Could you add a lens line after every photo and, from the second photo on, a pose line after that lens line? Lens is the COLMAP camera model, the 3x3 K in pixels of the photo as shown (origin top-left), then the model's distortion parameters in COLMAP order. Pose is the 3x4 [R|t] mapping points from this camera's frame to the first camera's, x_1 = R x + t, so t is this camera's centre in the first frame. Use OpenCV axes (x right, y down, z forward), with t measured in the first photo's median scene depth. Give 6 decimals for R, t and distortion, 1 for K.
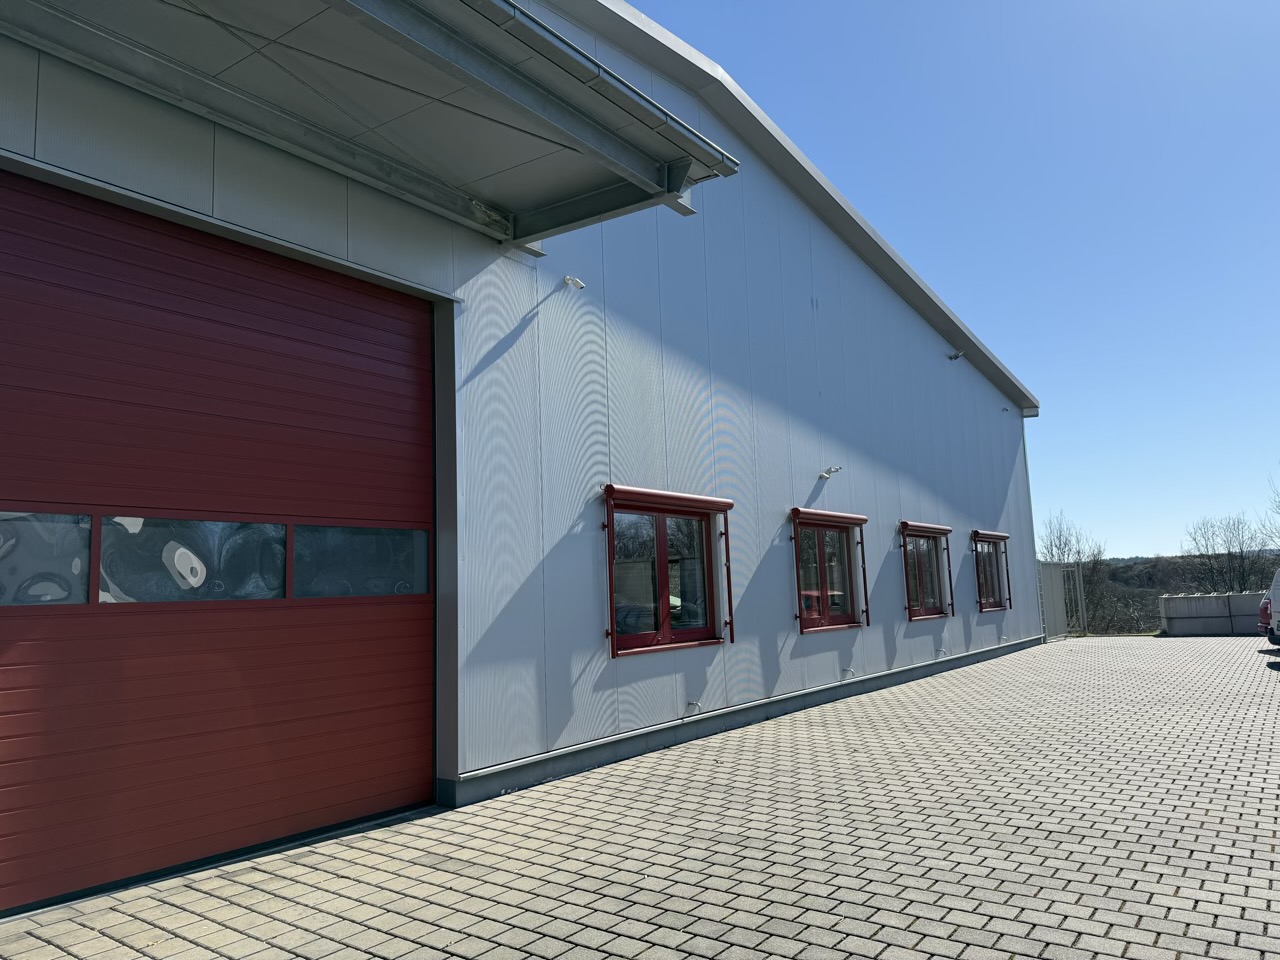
lens RADIAL K [[903.5, 0, 613.0], [0, 903.5, 477.7], [0, 0, 1]] dist [-0.002452, -0.031502]
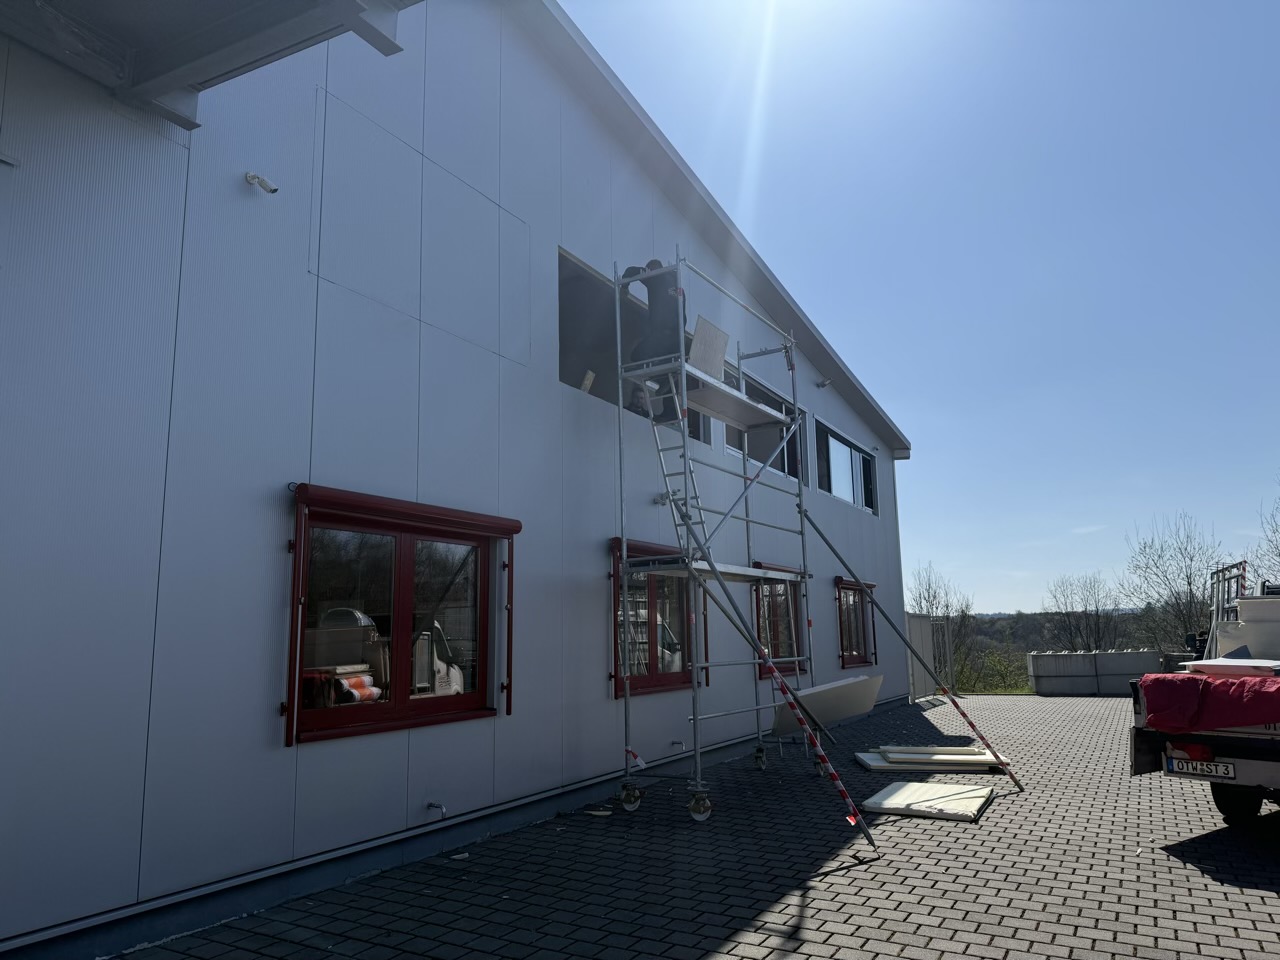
lens RADIAL K [[903.5, 0, 640.9], [0, 903.5, 480.6], [0, 0, 1]] dist [-0.002452, -0.031502]
pose [[0.988163, 0.041373, 0.147725, 0.056456], [-0.034113, 0.998098, -0.051349, 0.012528], [-0.149569, 0.045702, 0.987695, 0.112071]]
